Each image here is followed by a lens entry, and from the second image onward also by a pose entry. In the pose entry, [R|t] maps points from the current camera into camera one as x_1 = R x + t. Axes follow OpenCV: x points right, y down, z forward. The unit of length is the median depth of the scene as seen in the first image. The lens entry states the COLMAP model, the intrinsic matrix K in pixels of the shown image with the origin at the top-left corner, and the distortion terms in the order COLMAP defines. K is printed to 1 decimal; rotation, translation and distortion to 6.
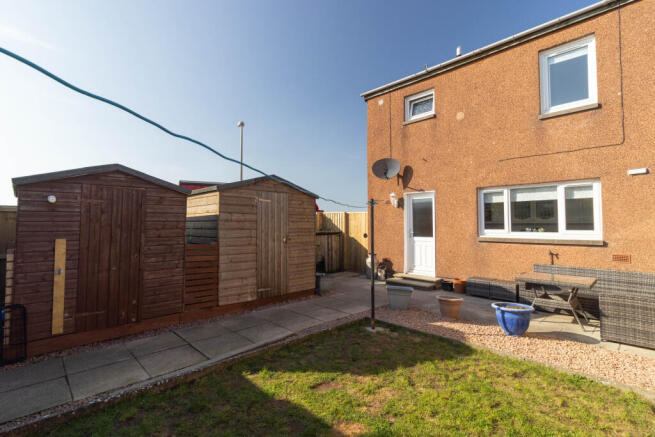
lens RADIAL K [[307.3, 0, 326.0], [0, 307.3, 218.3], [0, 0, 1]] dist [-0.000247, -0.000165]
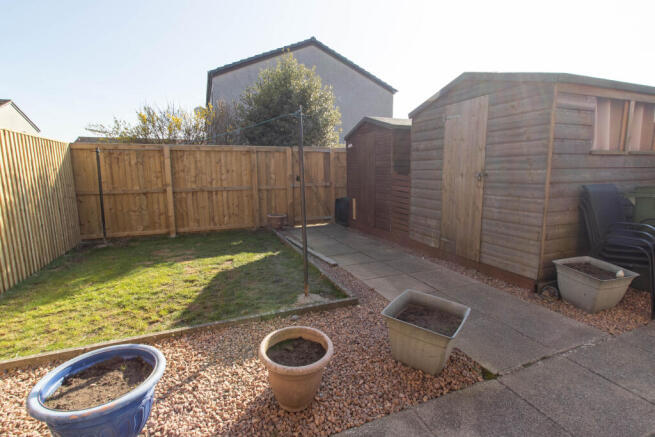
lens RADIAL K [[307.3, 0, 326.1], [0, 307.3, 217.3], [0, 0, 1]] dist [-0.000247, -0.000165]
pose [[-0.387158, 0.137895, -0.911643, 0.646860], [0.030361, 0.990123, 0.136872, 0.072626], [0.921513, 0.025313, -0.387521, 1.123134]]
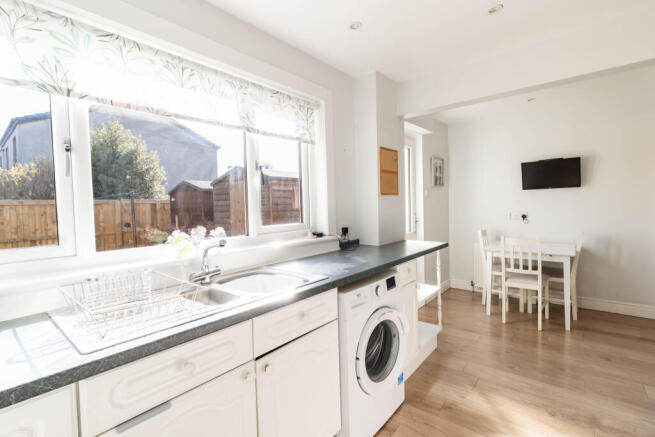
lens RADIAL K [[307.3, 0, 328.4], [0, 307.3, 215.0], [0, 0, 1]] dist [-0.000247, -0.000165]
pose [[0.105708, 0.028349, -0.993993, 1.190157], [0.050245, 0.998164, 0.033811, 0.029381], [0.993127, -0.053517, 0.104089, 1.385218]]
